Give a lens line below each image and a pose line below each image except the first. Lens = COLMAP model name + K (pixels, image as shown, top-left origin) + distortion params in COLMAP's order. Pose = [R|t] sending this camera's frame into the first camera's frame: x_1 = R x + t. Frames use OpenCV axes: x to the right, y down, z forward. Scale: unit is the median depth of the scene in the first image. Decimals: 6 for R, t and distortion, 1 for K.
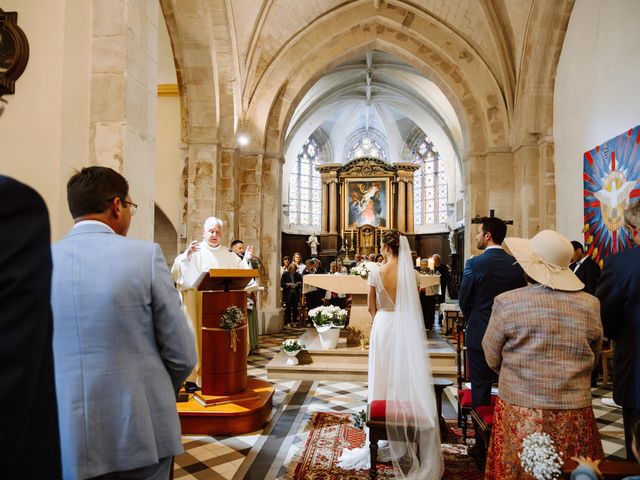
lens RADIAL K [[475.8, 0, 315.5], [0, 475.8, 239.2], [0, 0, 1]] dist [-0.004433, 0.000153]
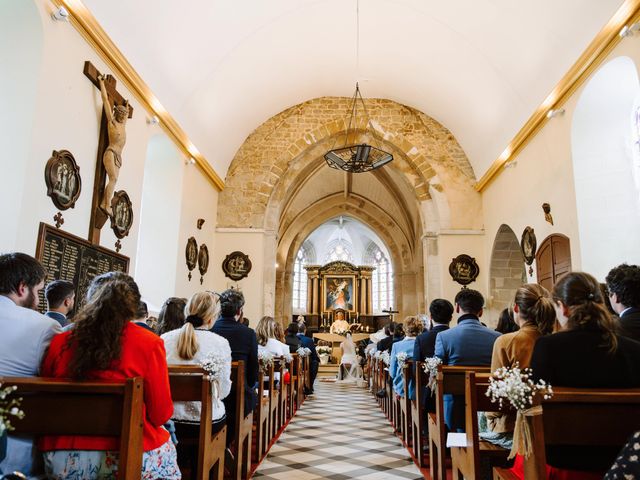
lens RADIAL K [[475.8, 0, 315.5], [0, 475.8, 239.2], [0, 0, 1]] dist [-0.004433, 0.000153]
pose [[0.998034, 0.025360, 0.057322, -0.049808], [-0.015541, 0.986060, -0.165660, 0.001954], [-0.060724, 0.164444, 0.984516, -0.430747]]
